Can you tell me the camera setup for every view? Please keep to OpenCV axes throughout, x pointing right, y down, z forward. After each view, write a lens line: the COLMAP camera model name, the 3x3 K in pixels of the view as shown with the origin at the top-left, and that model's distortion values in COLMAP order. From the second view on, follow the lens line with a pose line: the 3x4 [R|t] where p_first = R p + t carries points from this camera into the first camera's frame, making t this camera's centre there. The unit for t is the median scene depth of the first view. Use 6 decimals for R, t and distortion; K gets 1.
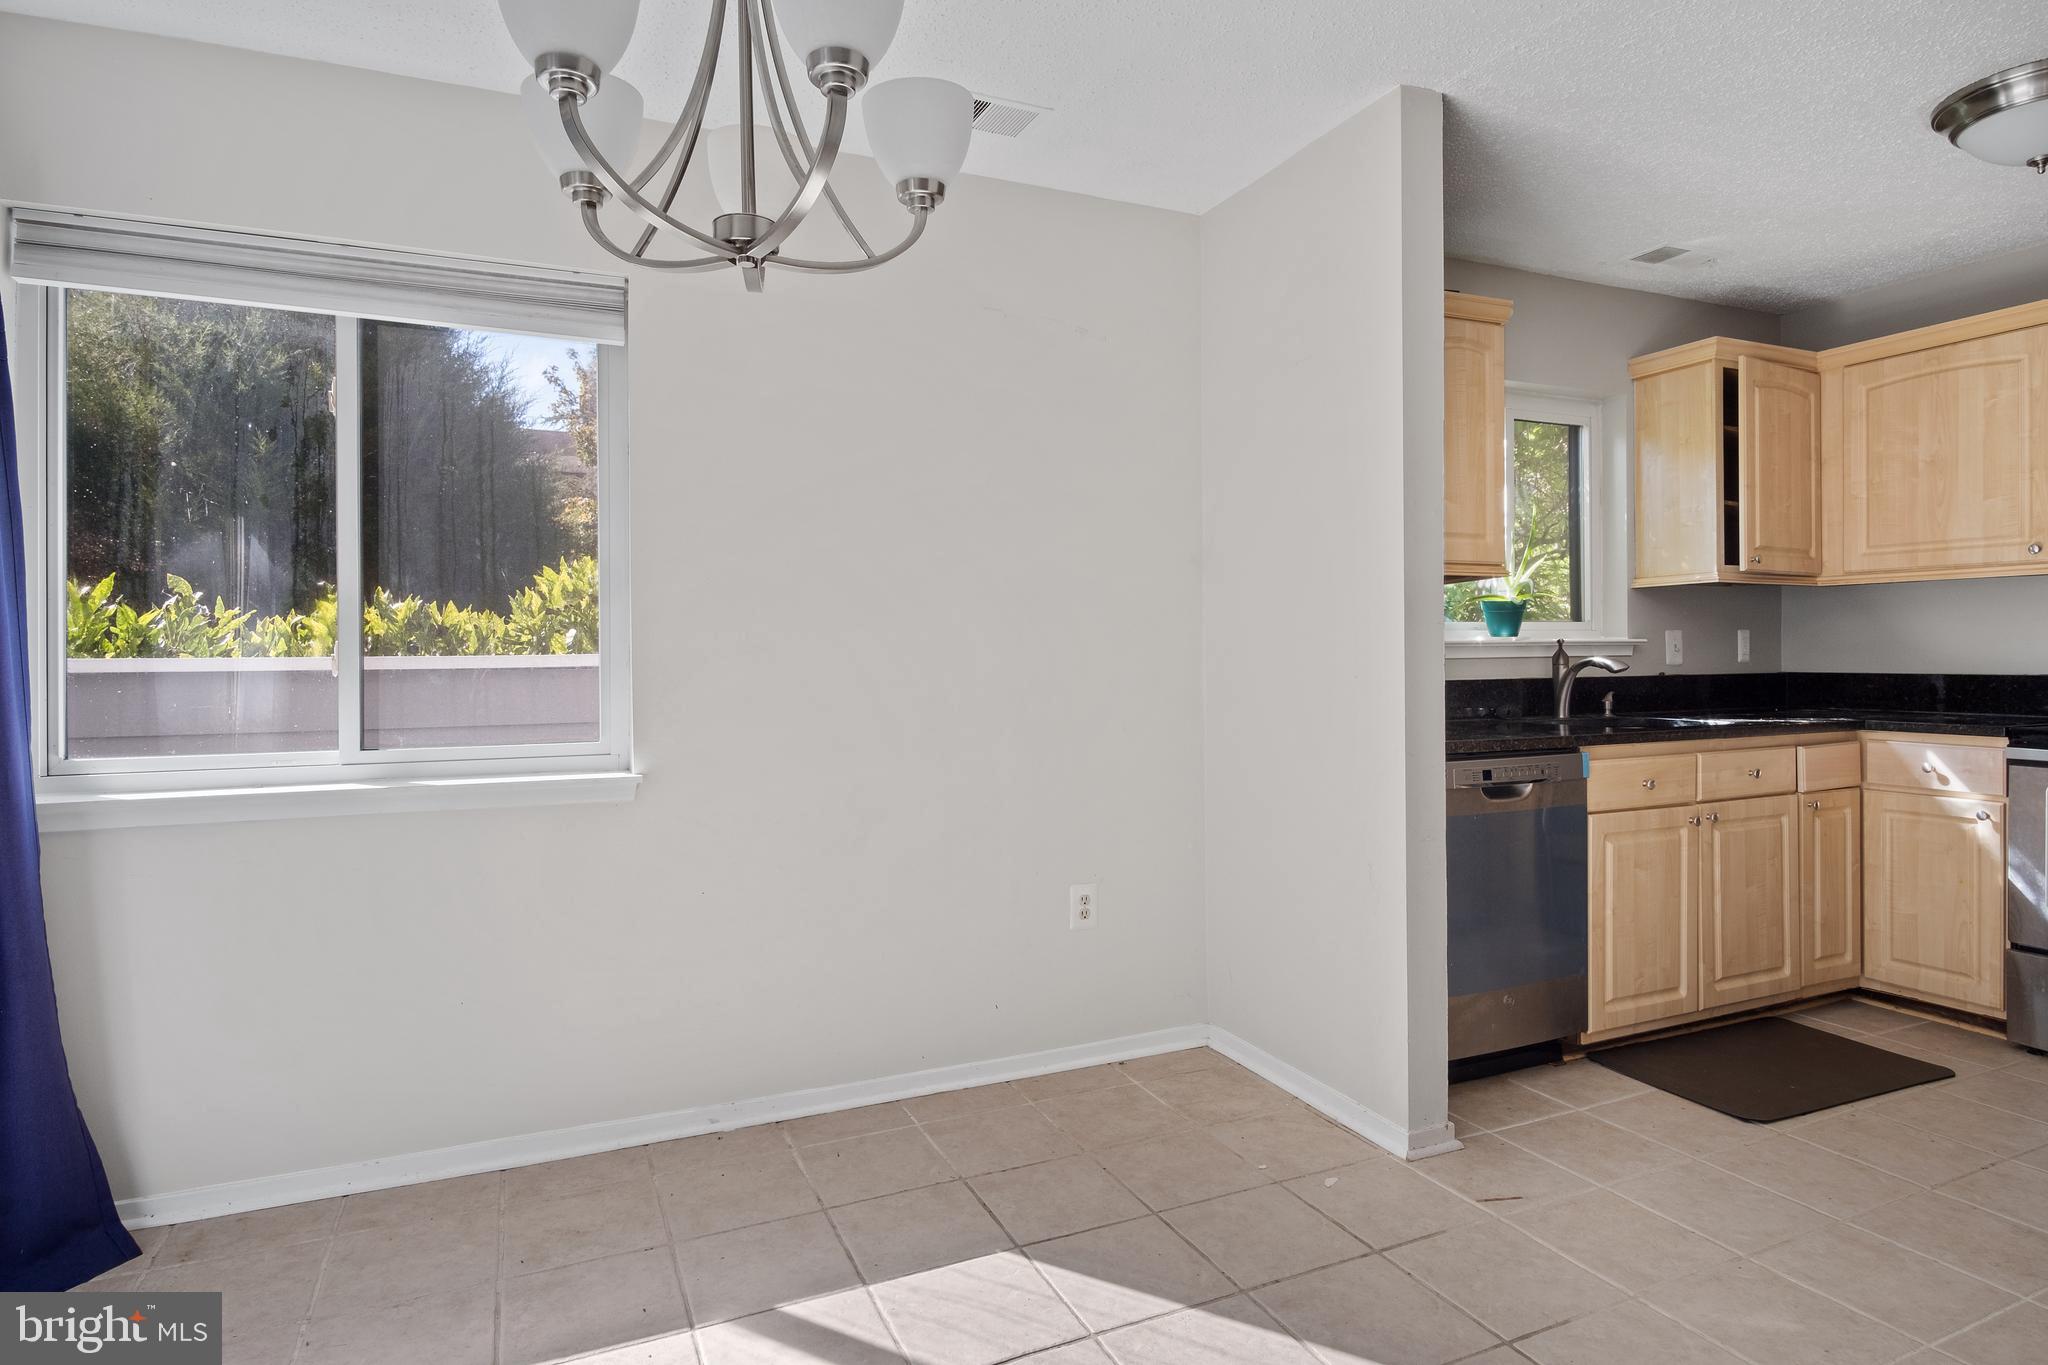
lens RADIAL K [[1114.6, 0, 1022.2], [0, 1114.6, 651.5], [0, 0, 1]] dist [0.004161, -0.009345]
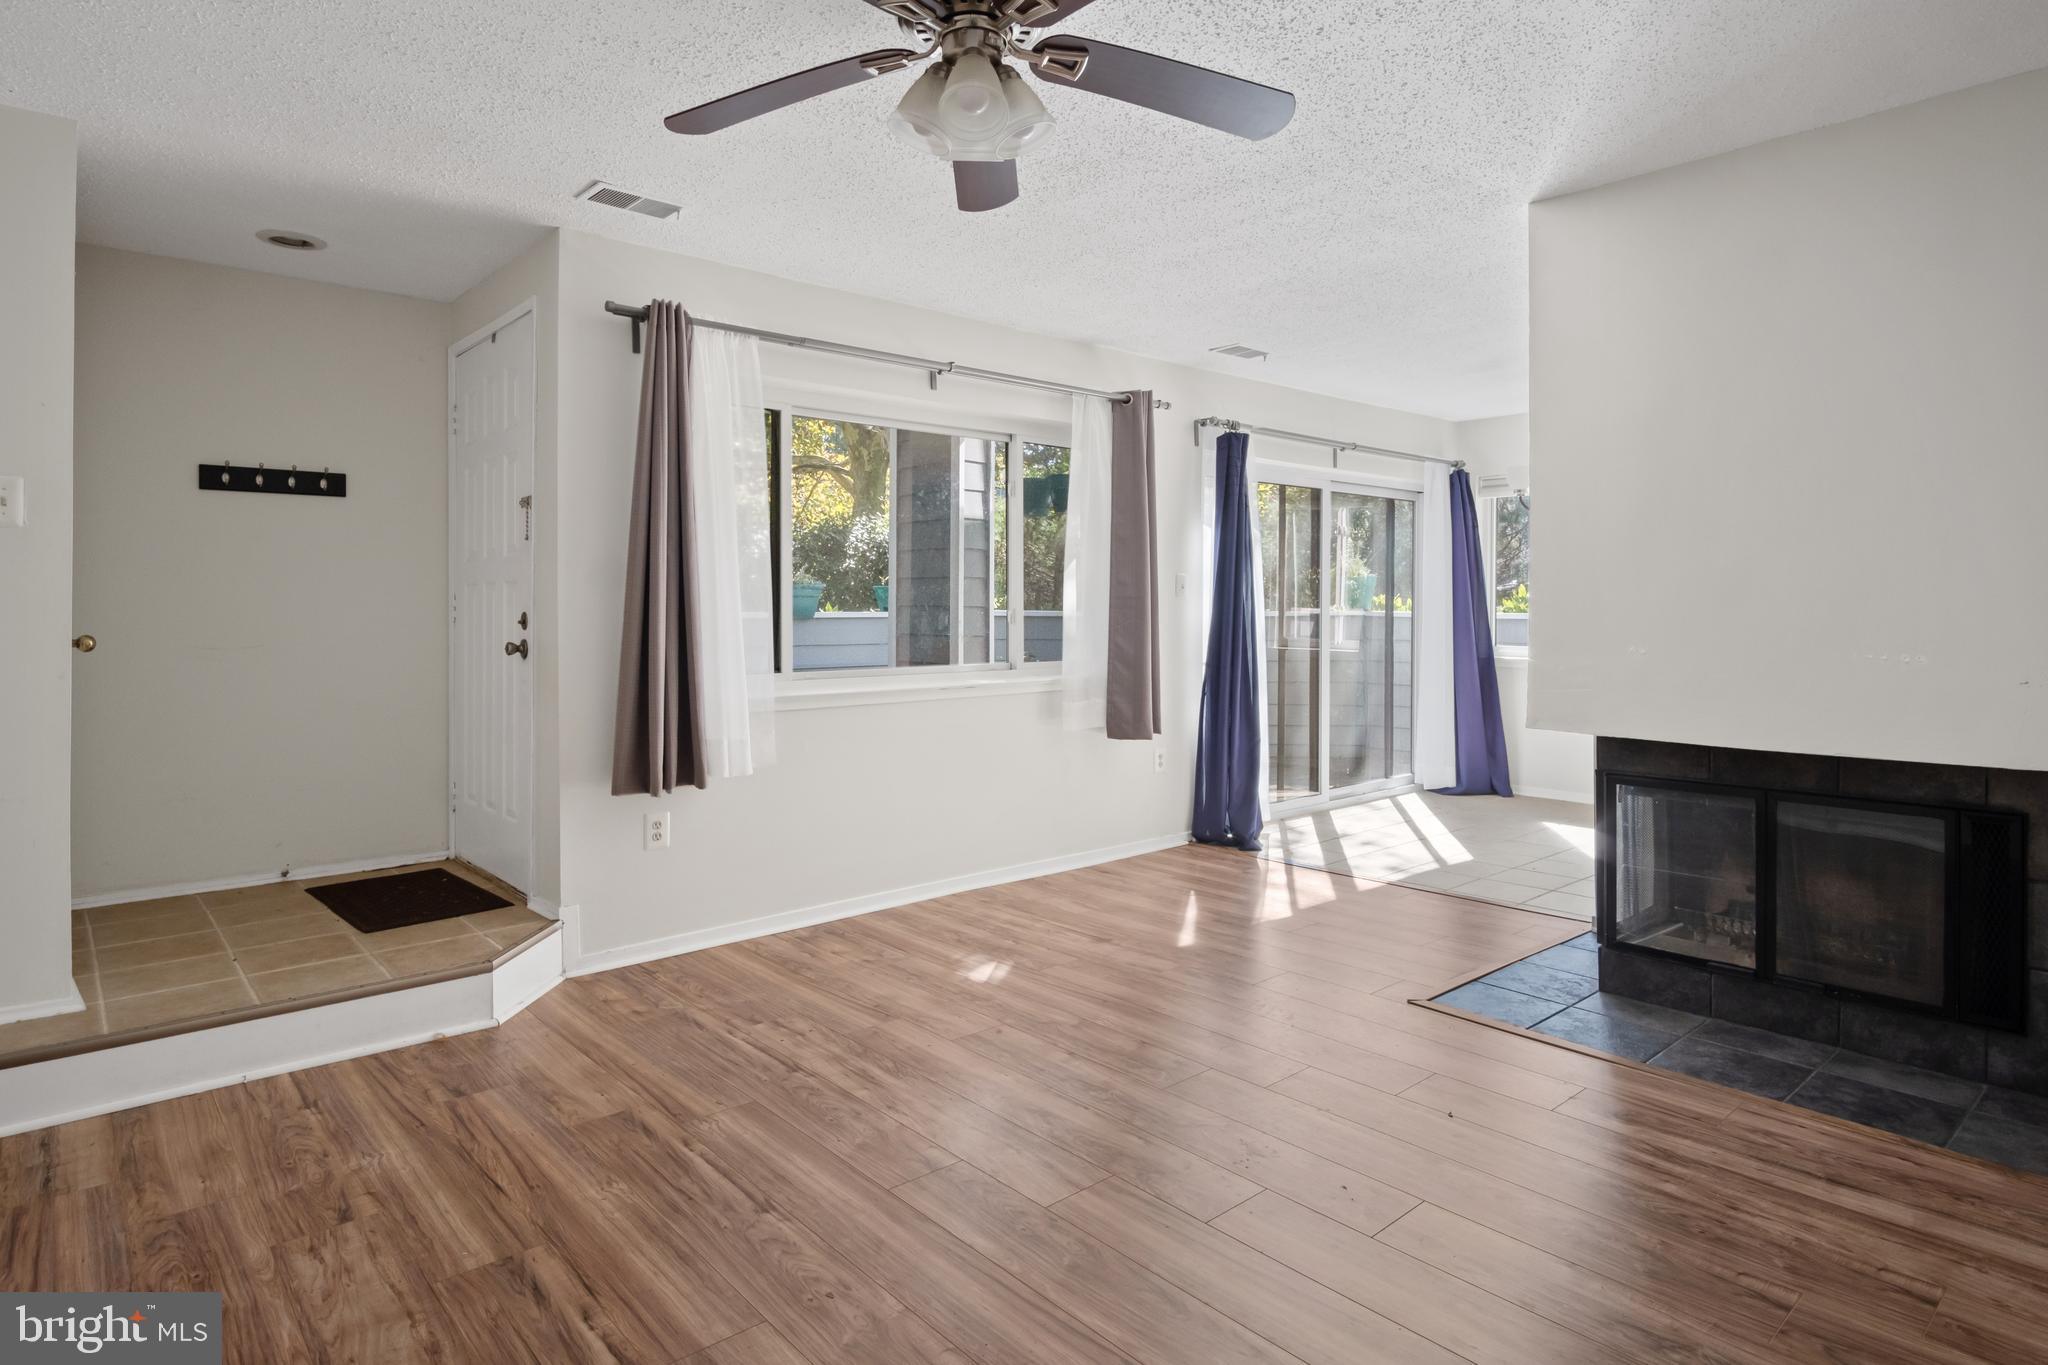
lens RADIAL K [[1149.2, 0, 1022.6], [0, 1149.2, 603.2], [0, 0, 1]] dist [-0.002512, -0.001142]
pose [[0.297542, 0.002285, -0.954706, 1.277933], [-0.002542, 0.999995, 0.001601, -0.015595], [0.954705, 0.001950, 0.297546, -0.869528]]
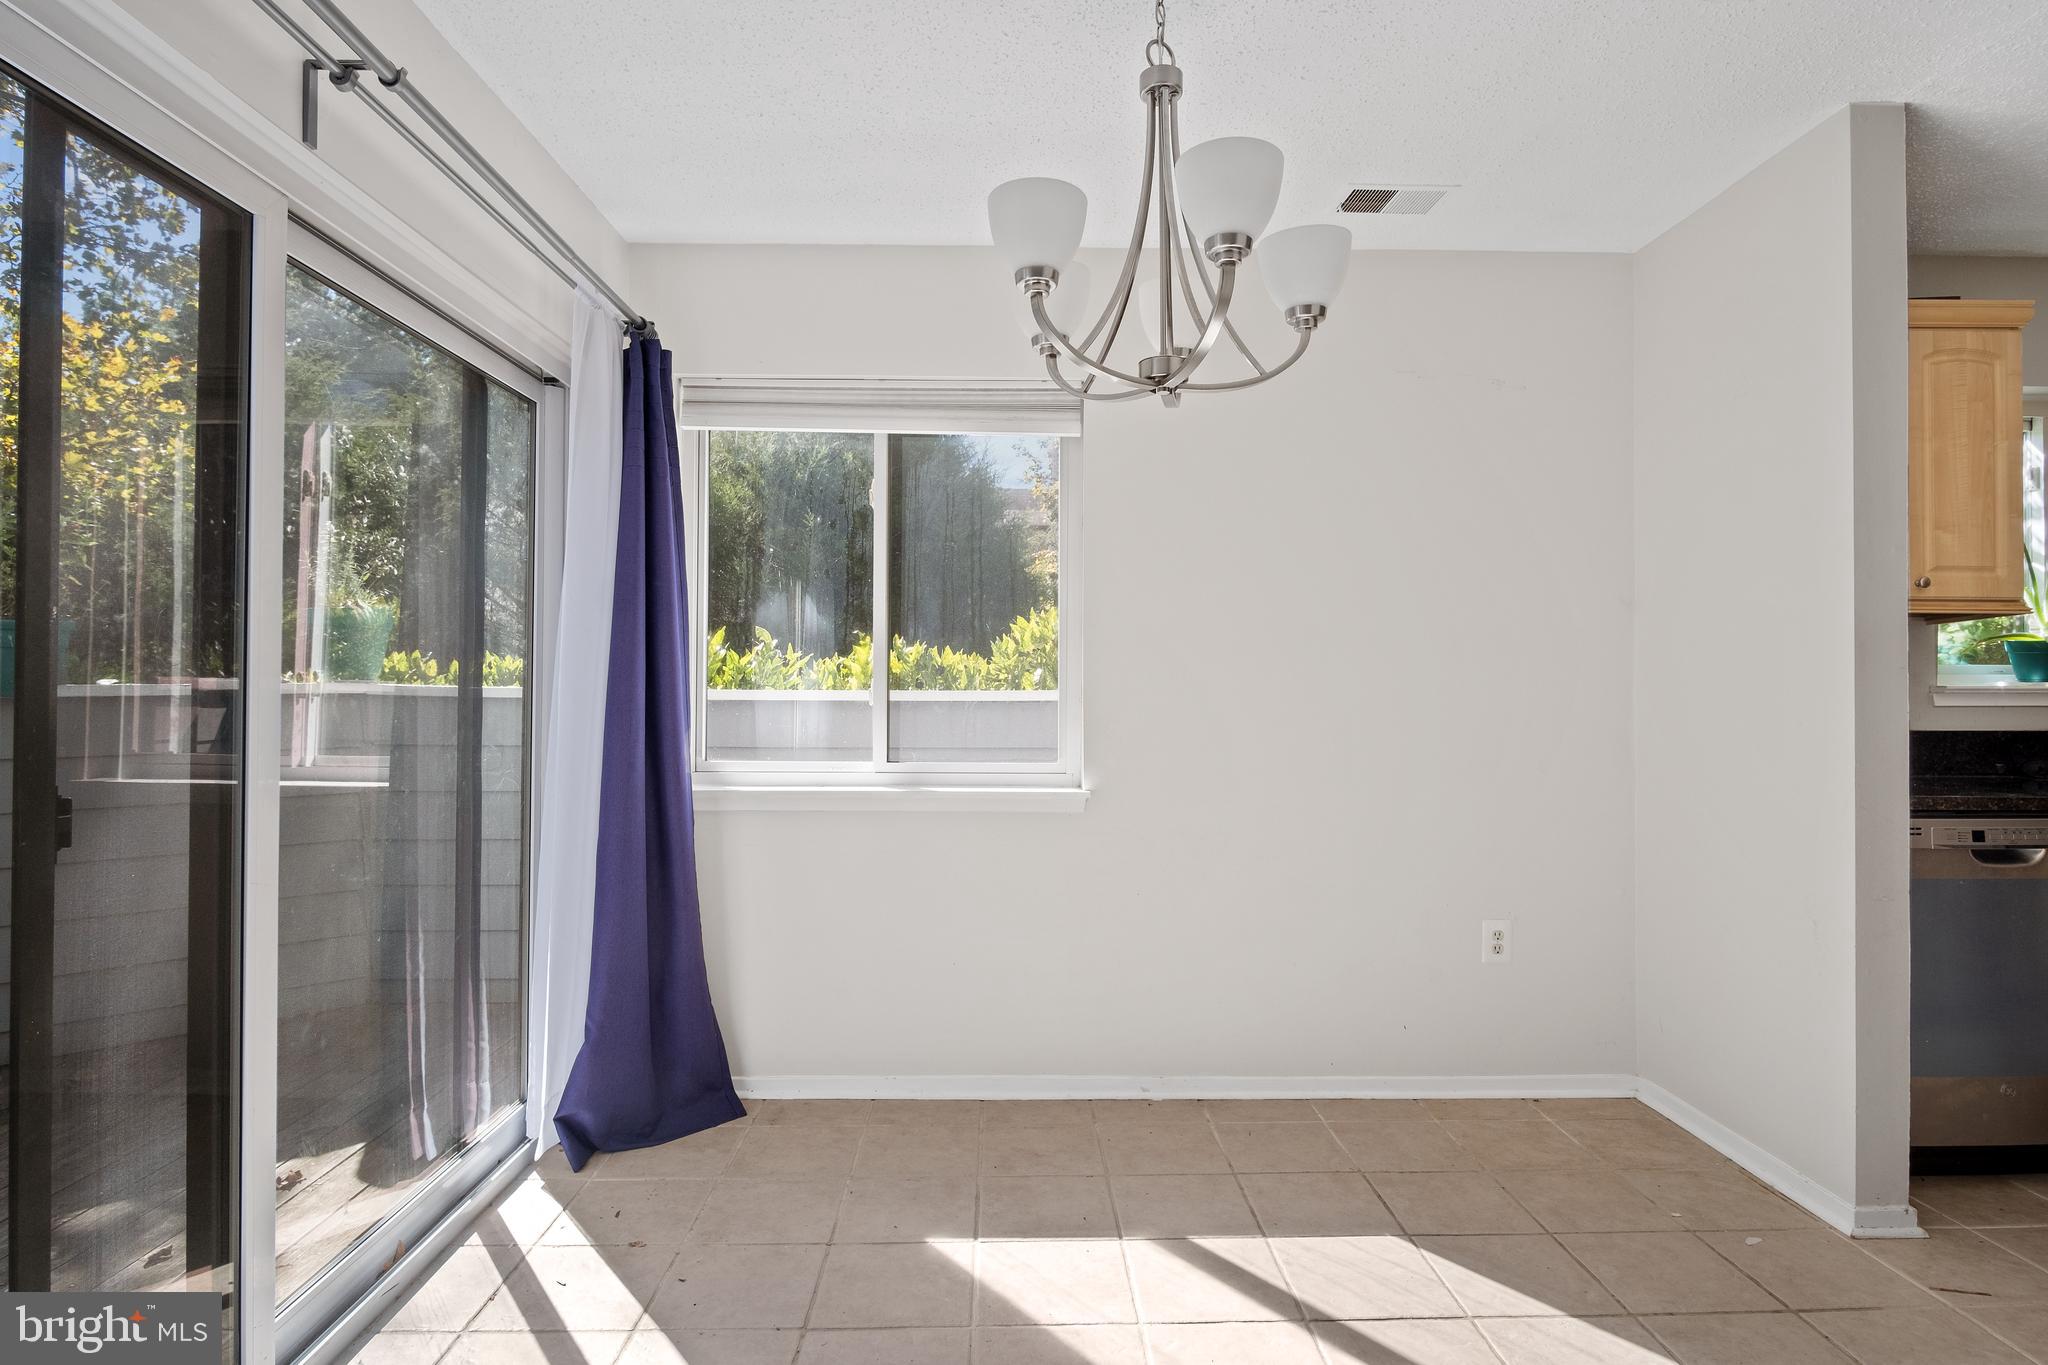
lens RADIAL K [[1100.4, 0, 1027.5], [0, 1100.4, 676.1], [0, 0, 1]] dist [-0.001232, -0.007019]
pose [[0.922796, 0.006406, -0.385235, 0.041717], [-0.010886, 0.999896, -0.009448, -0.001675], [0.385134, 0.012913, 0.922770, -0.097224]]
